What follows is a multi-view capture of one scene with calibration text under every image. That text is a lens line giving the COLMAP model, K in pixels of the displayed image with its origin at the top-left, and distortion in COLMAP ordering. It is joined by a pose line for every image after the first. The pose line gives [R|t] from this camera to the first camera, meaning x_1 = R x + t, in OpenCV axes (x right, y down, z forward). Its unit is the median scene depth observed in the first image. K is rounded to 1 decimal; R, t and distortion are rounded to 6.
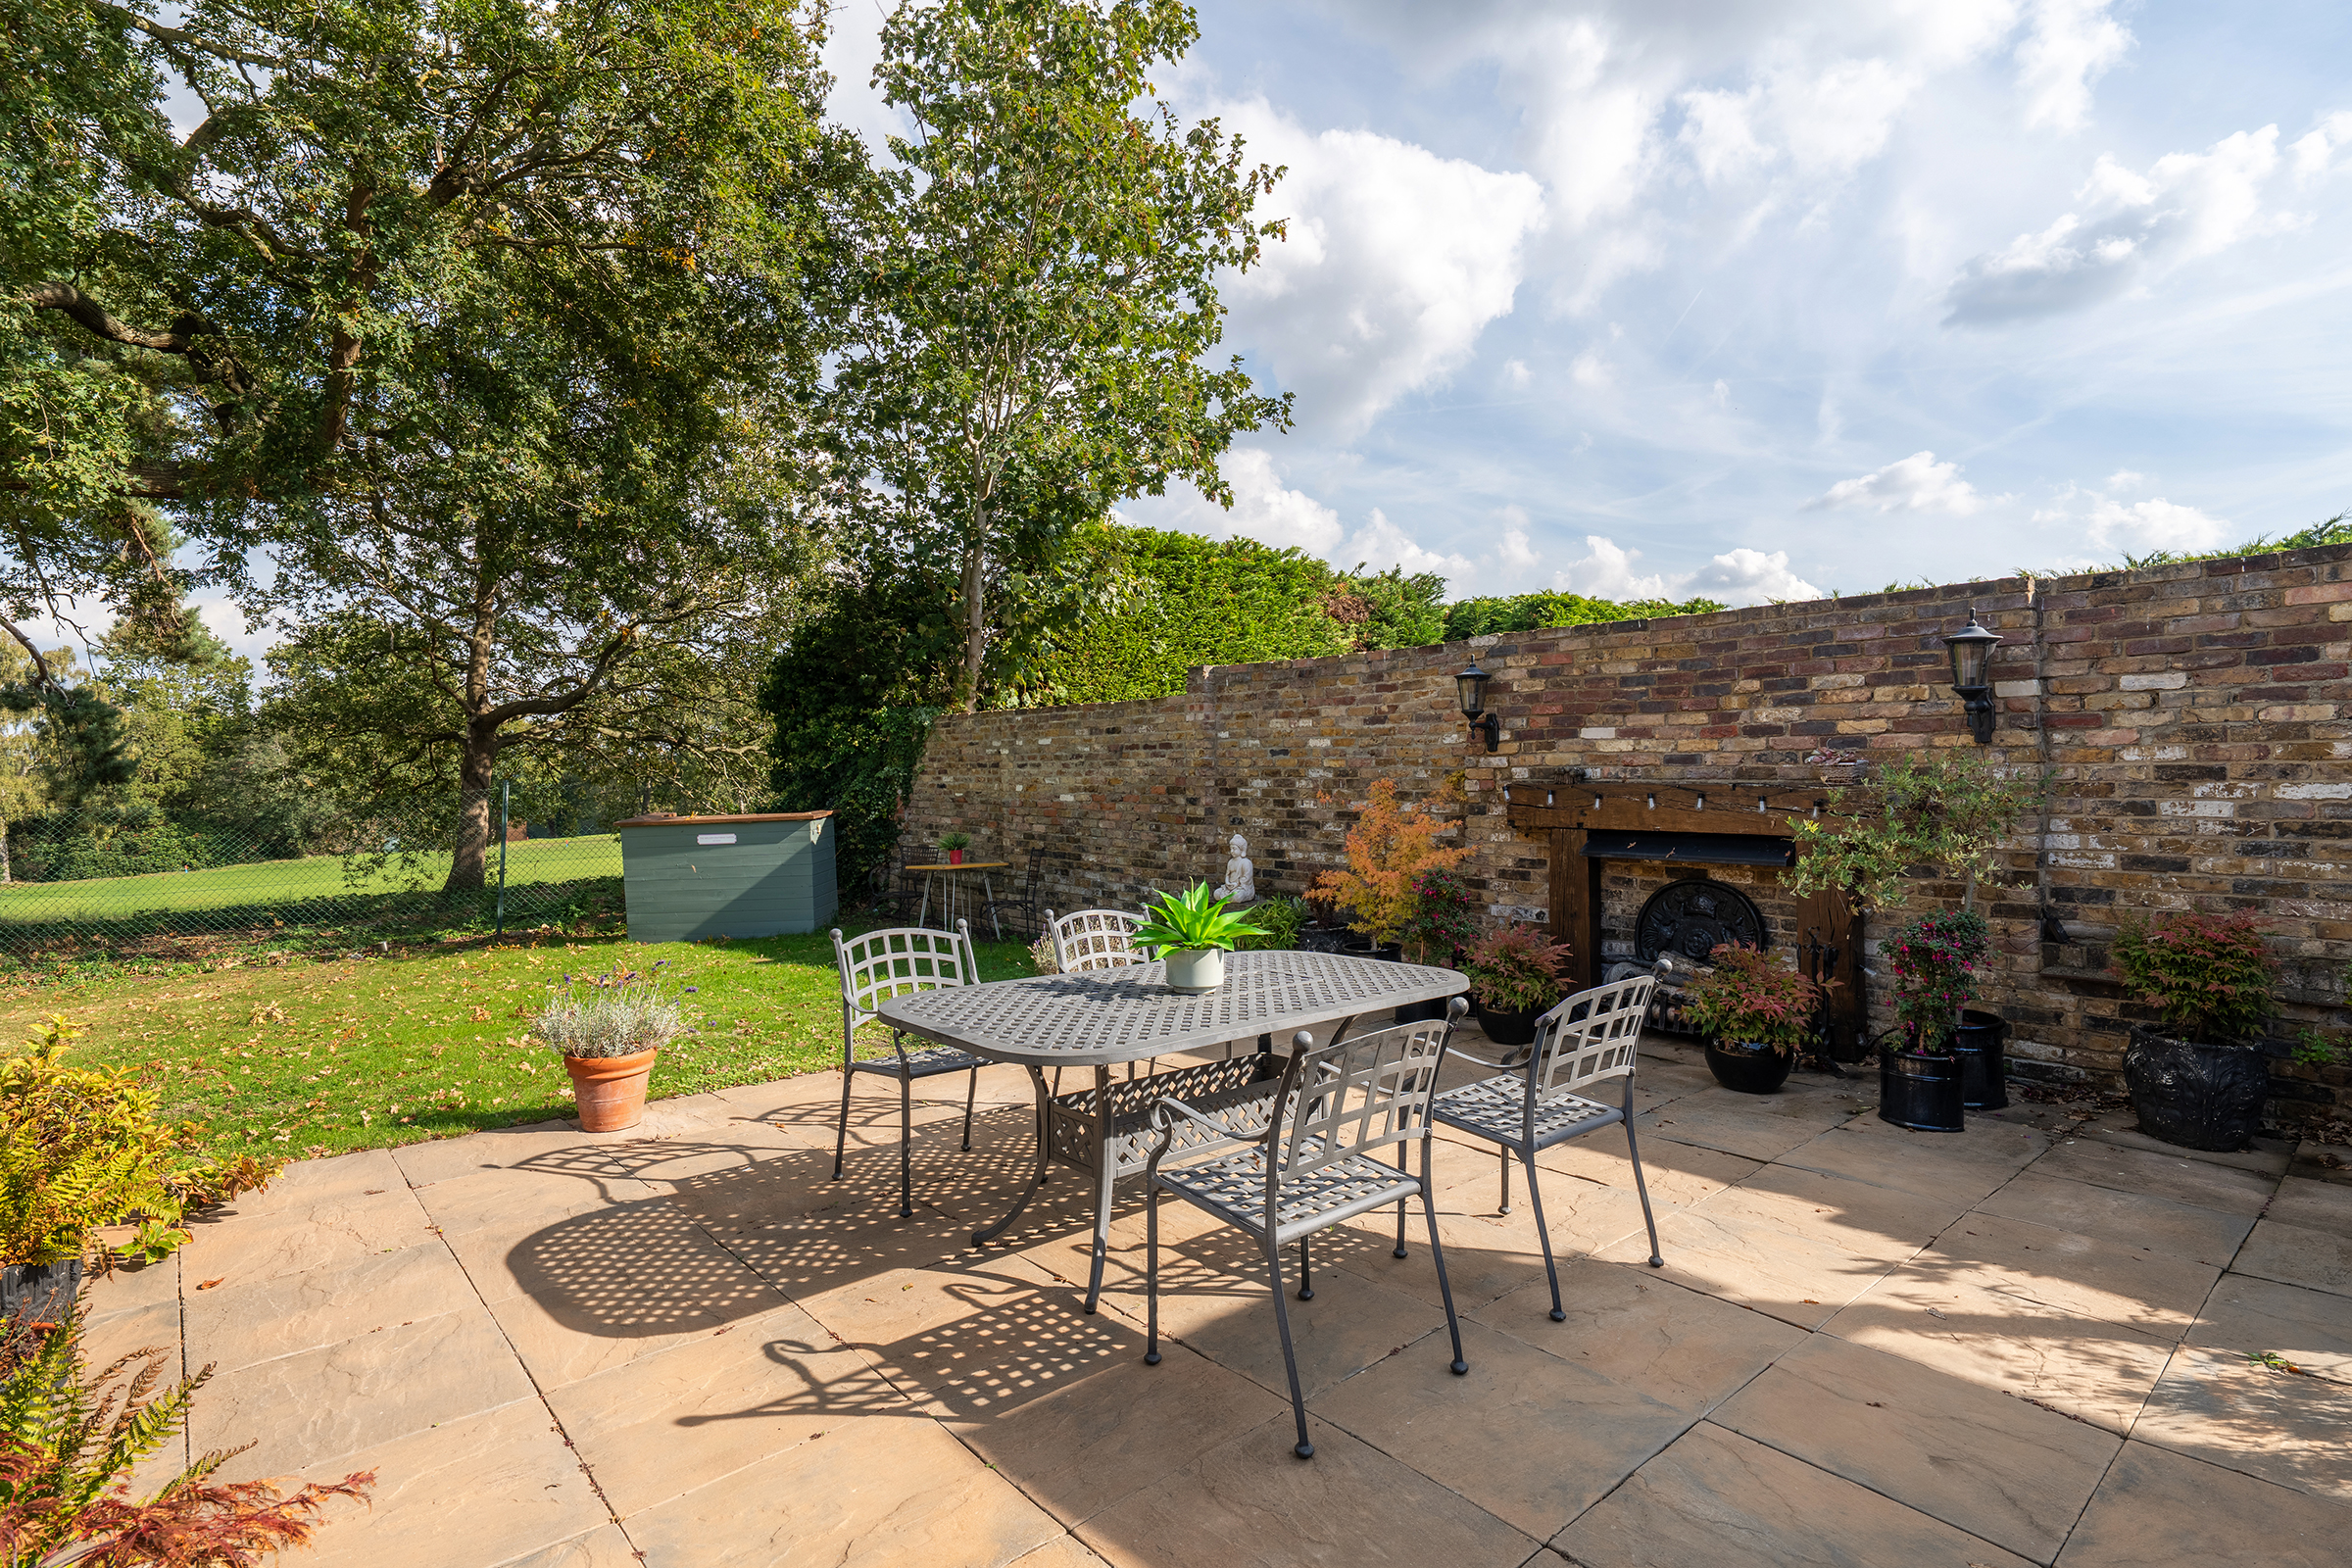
lens RADIAL K [[1159.9, 0, 1173.6], [0, 1159.9, 769.5], [0, 0, 1]] dist [-0.005747, -0.000070]
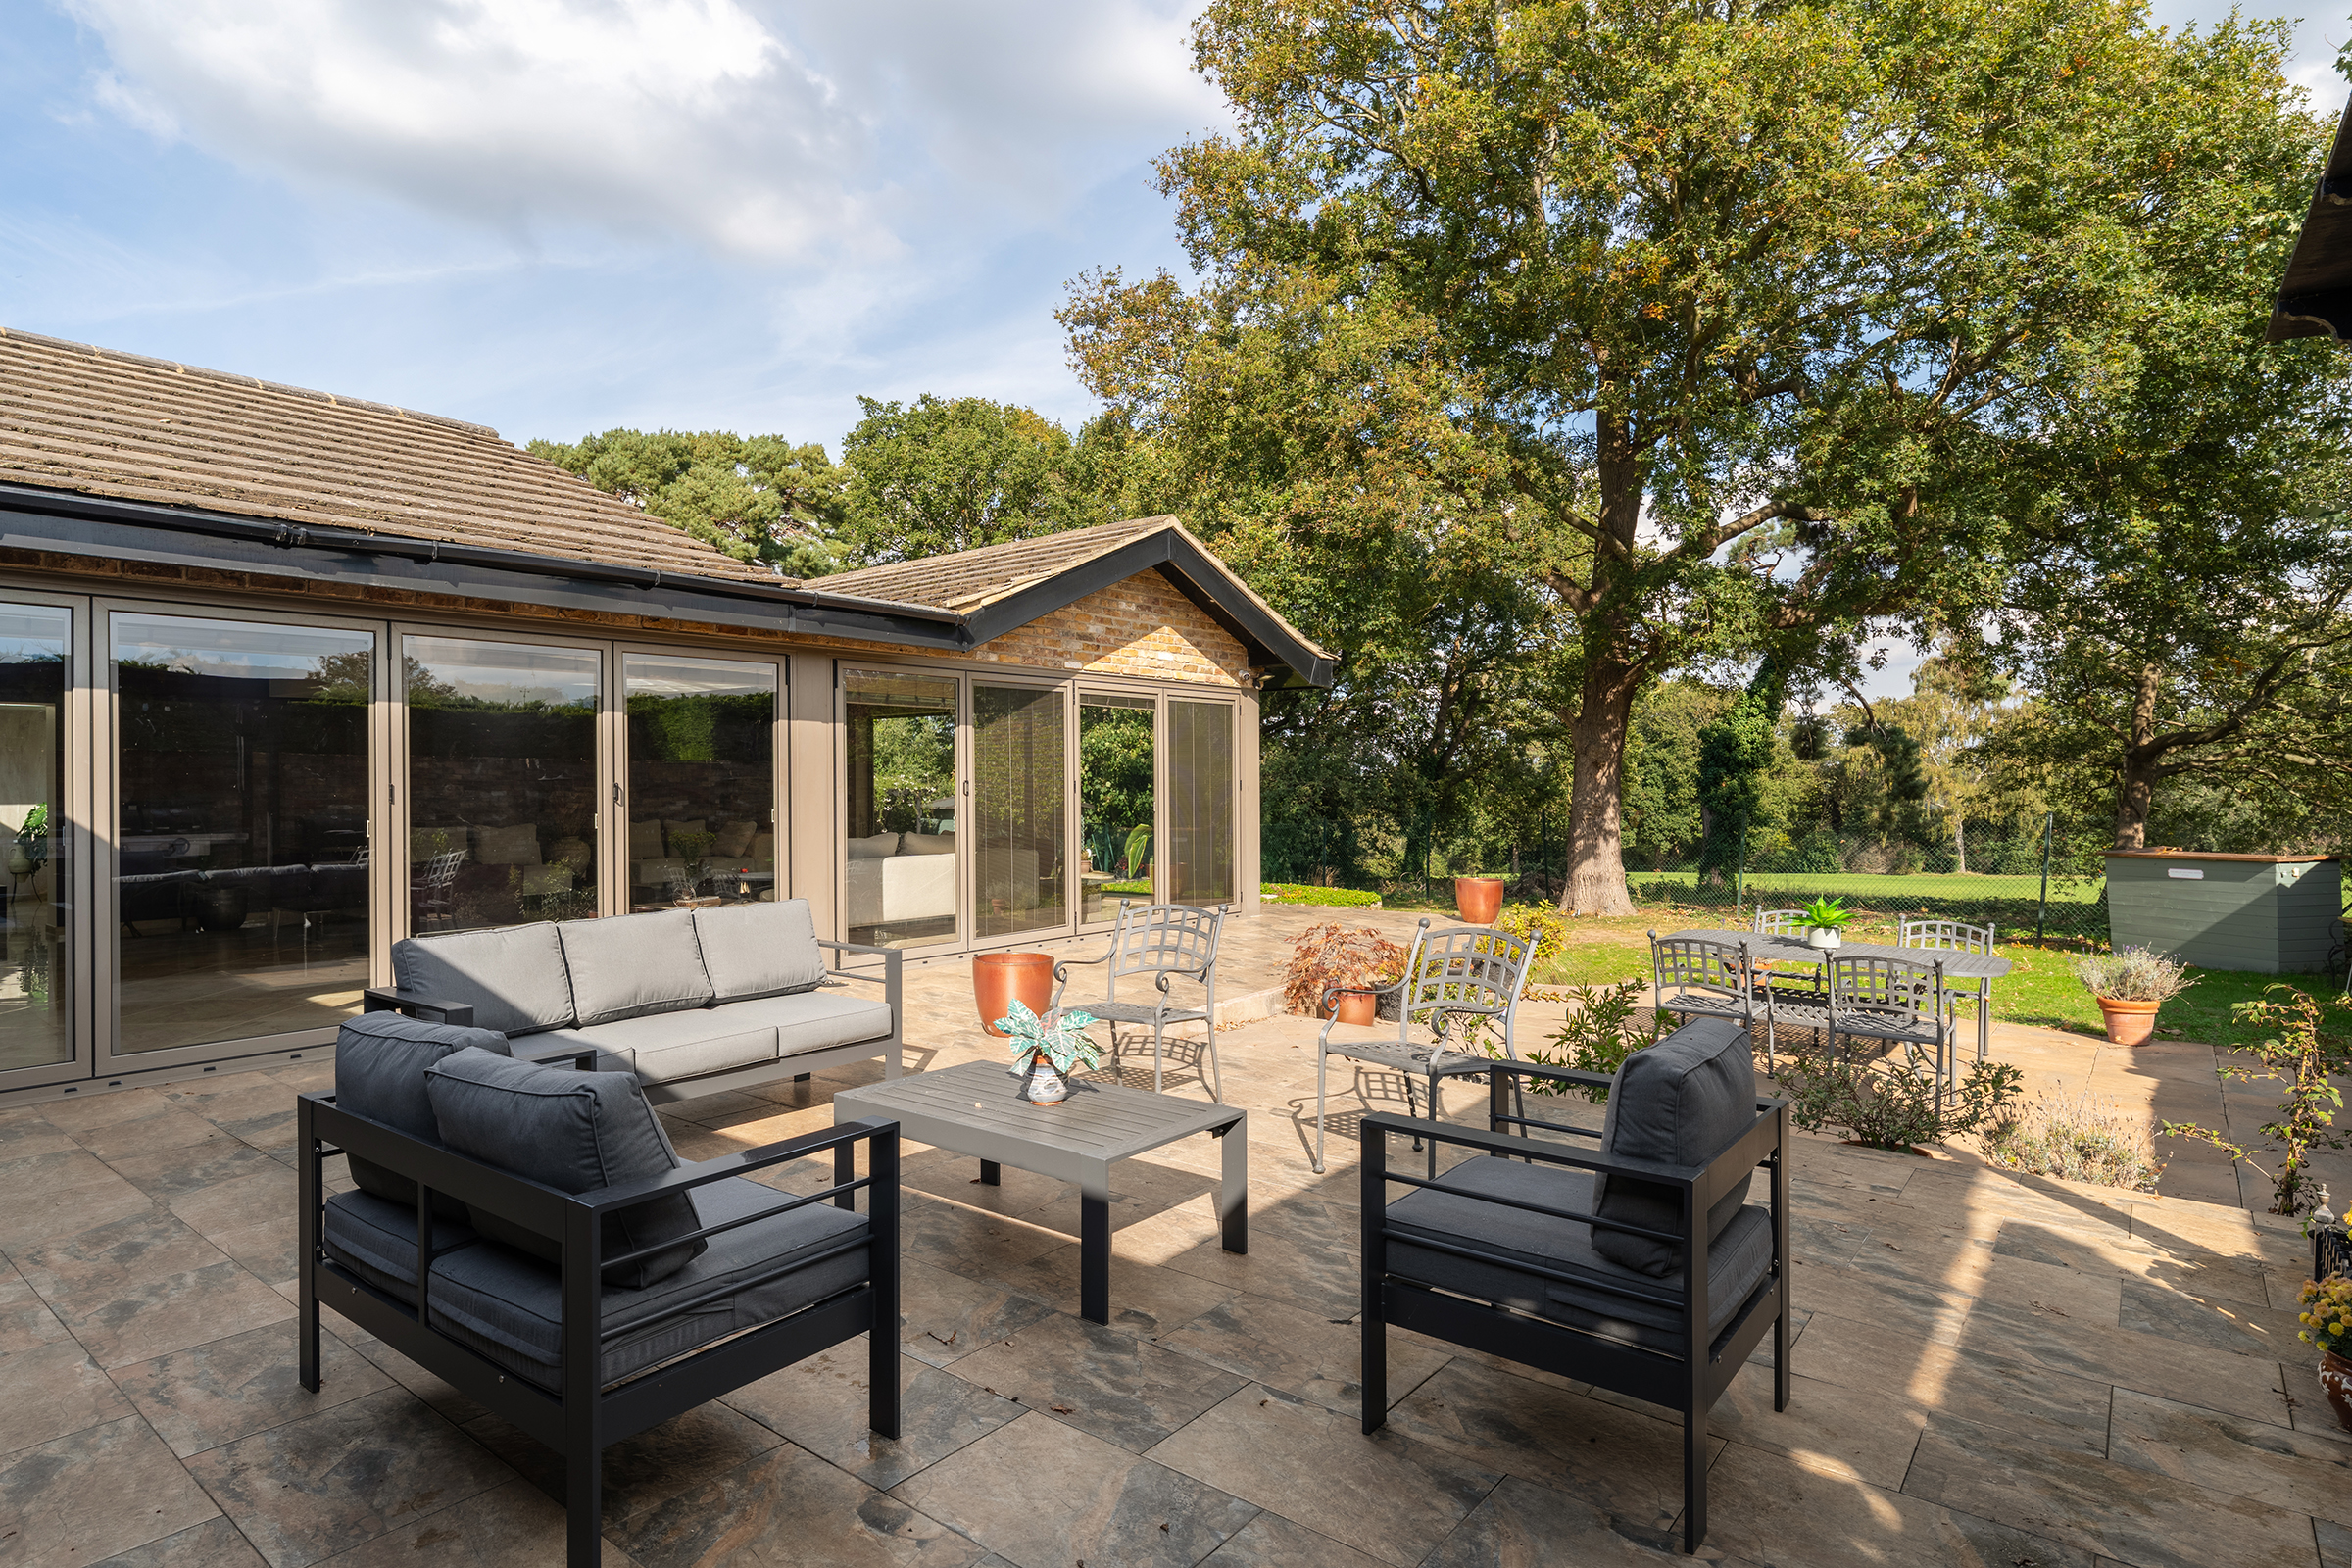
lens RADIAL K [[1237.5, 0, 1168.8], [0, 1237.5, 779.8], [0, 0, 1]] dist [-0.003397, 0.000707]
pose [[0.187707, 0.012382, -0.982147, 0.438561], [-0.007238, 0.999911, 0.011222, -0.026684], [0.982198, 0.005002, 0.187780, -0.124336]]
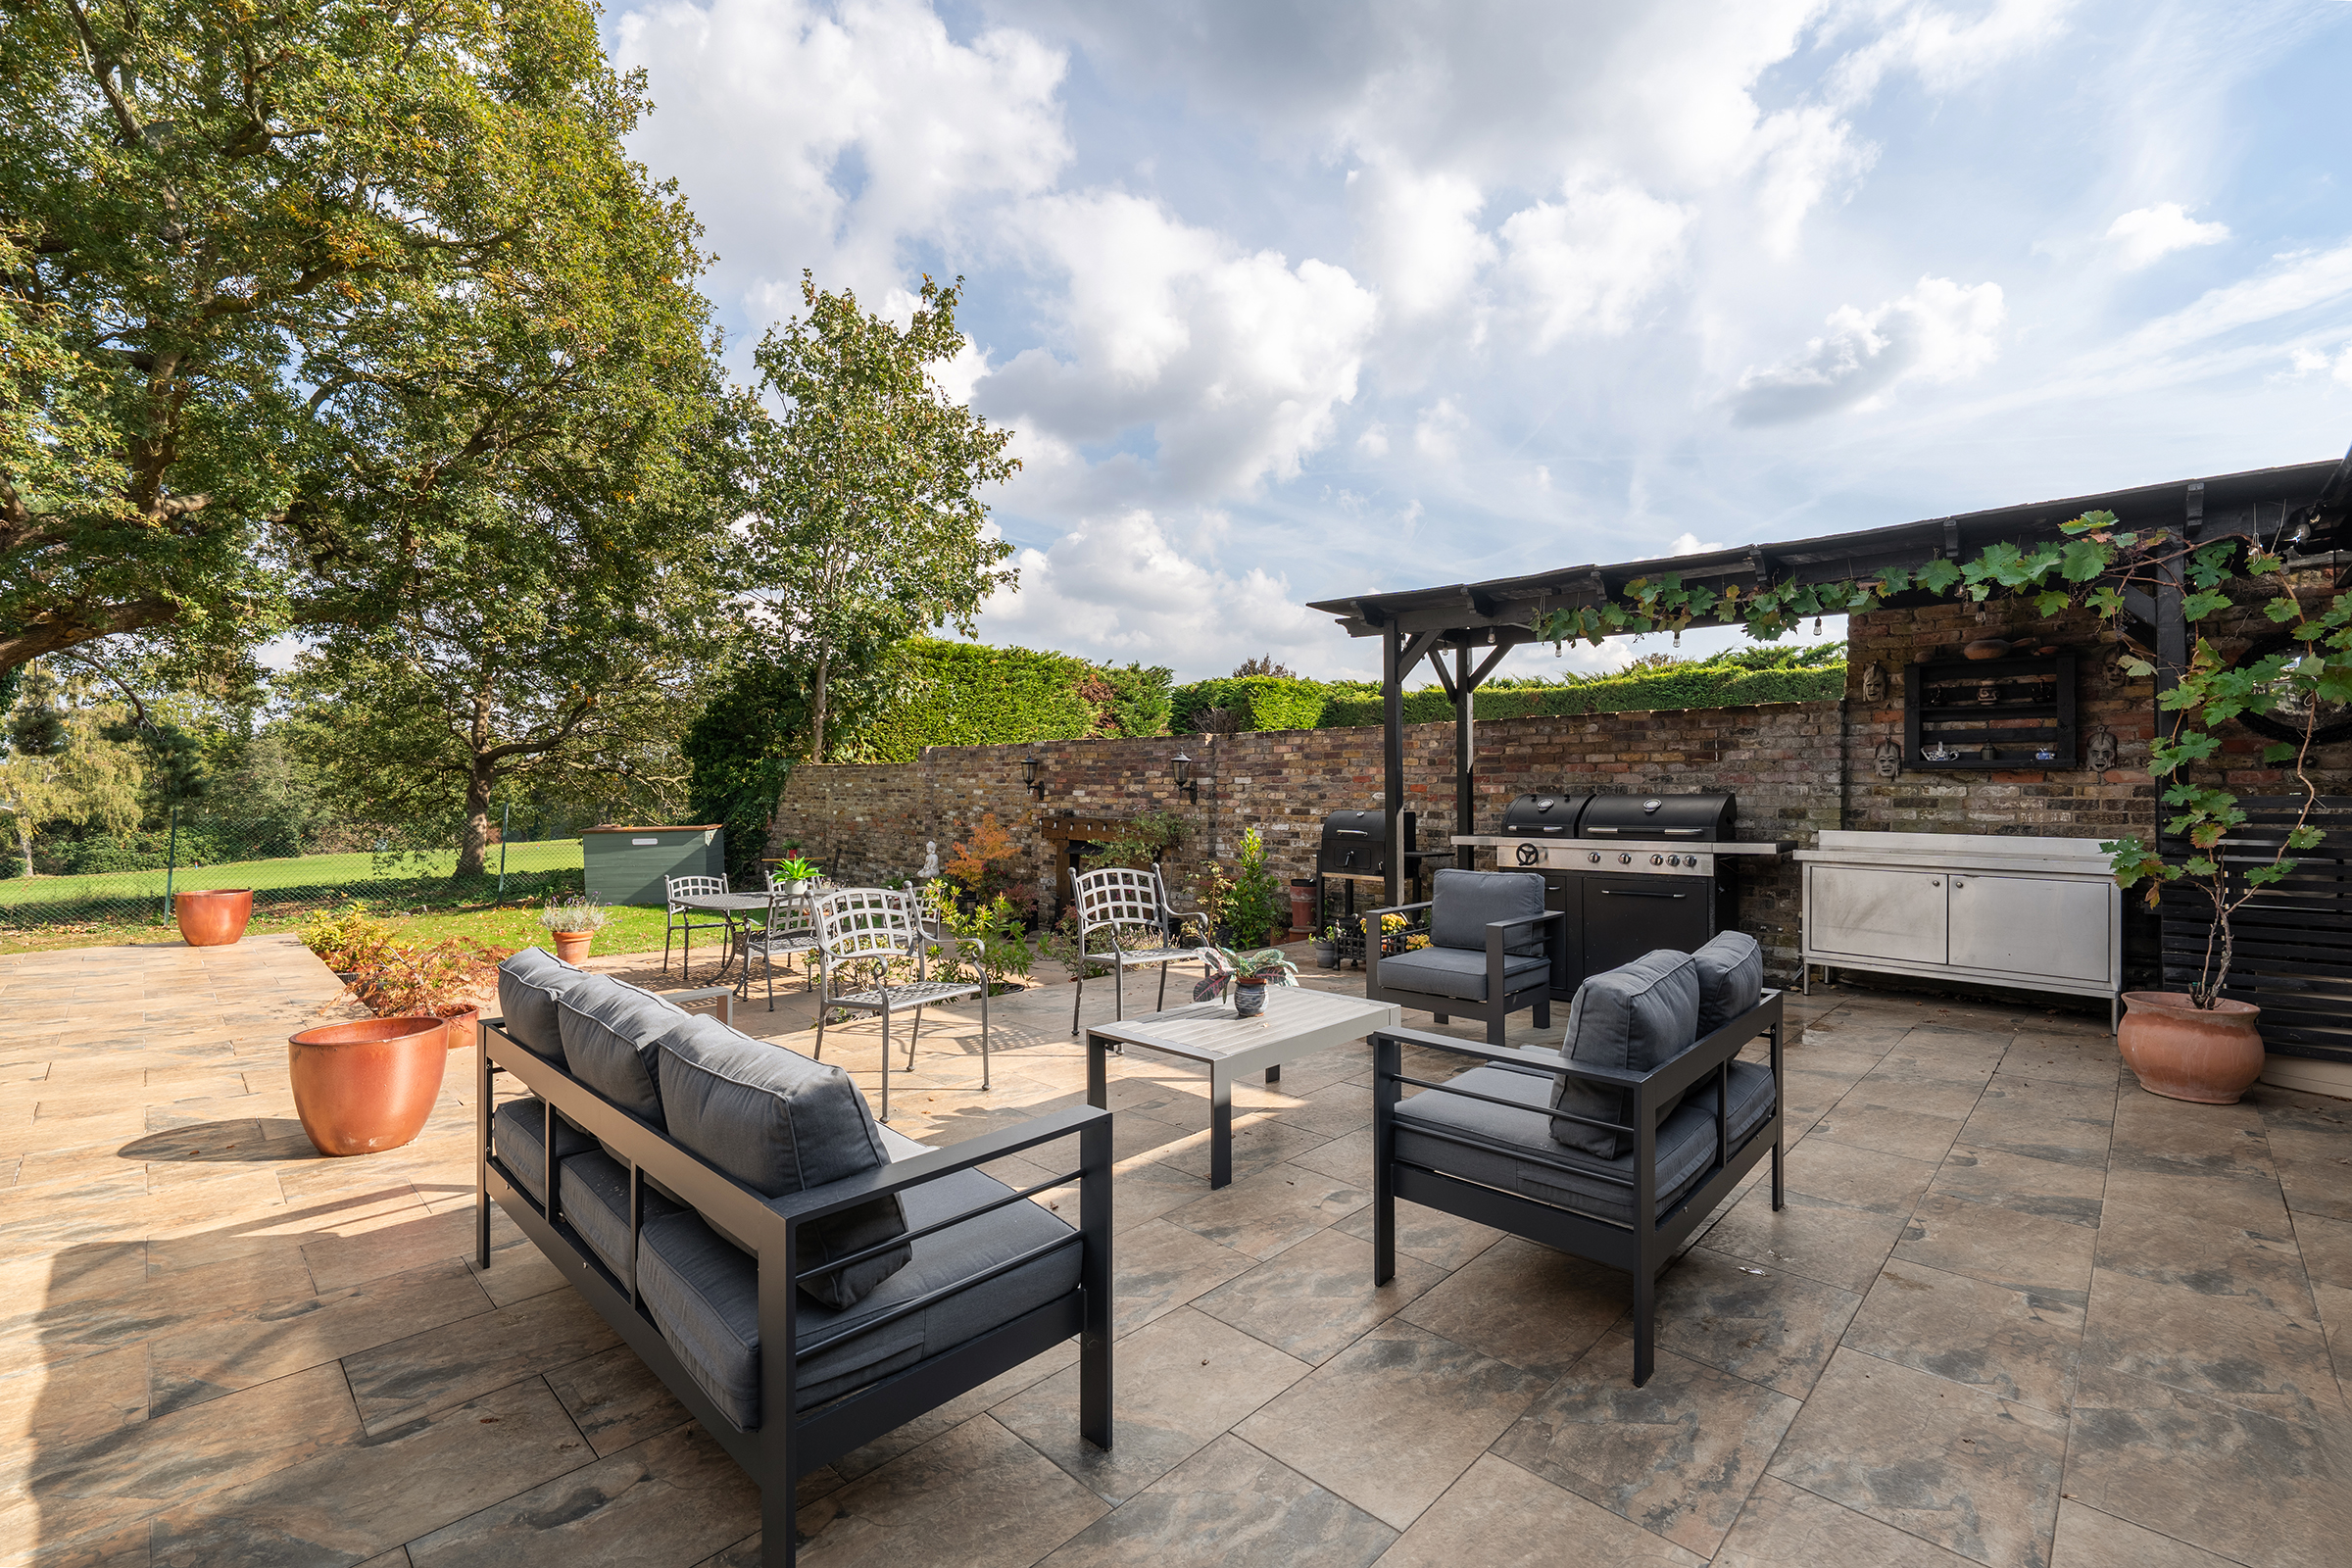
lens RADIAL K [[1007.3, 0, 1163.3], [0, 1007.3, 782.5], [0, 0, 1]] dist [-0.003597, -0.000675]
pose [[0.997116, 0.014842, 0.074432, 0.167819], [-0.014377, 0.999874, -0.006781, -0.017602], [-0.074523, 0.005692, 0.997203, -0.343337]]
